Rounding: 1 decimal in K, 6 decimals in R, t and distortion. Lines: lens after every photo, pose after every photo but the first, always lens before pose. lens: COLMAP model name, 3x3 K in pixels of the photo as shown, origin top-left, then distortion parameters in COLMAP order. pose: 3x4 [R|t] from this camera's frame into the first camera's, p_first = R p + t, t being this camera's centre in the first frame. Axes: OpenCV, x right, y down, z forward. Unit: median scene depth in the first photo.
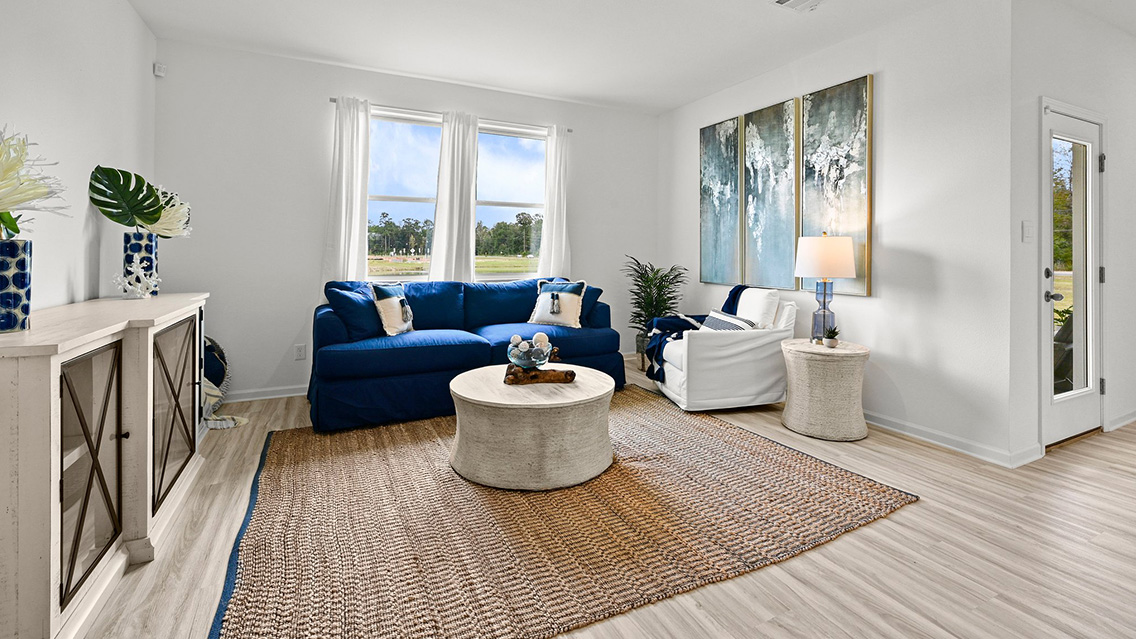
lens RADIAL K [[493.8, 0, 540.9], [0, 493.8, 256.9], [0, 0, 1]] dist [-0.000789, -0.000468]
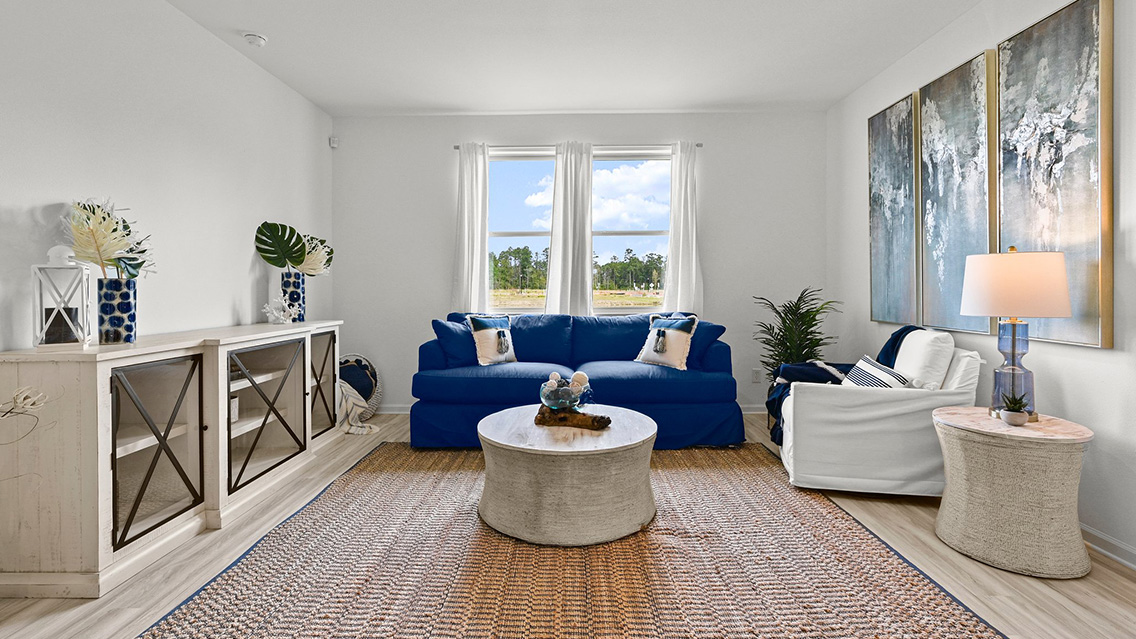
lens RADIAL K [[493.8, 0, 558.4], [0, 493.8, 292.1], [0, 0, 1]] dist [-0.000789, -0.000468]
pose [[0.893172, -0.005568, -0.449680, 0.315647], [0.006220, 0.999981, -0.000027, 0.005472], [0.449671, -0.002773, 0.893190, 0.142554]]
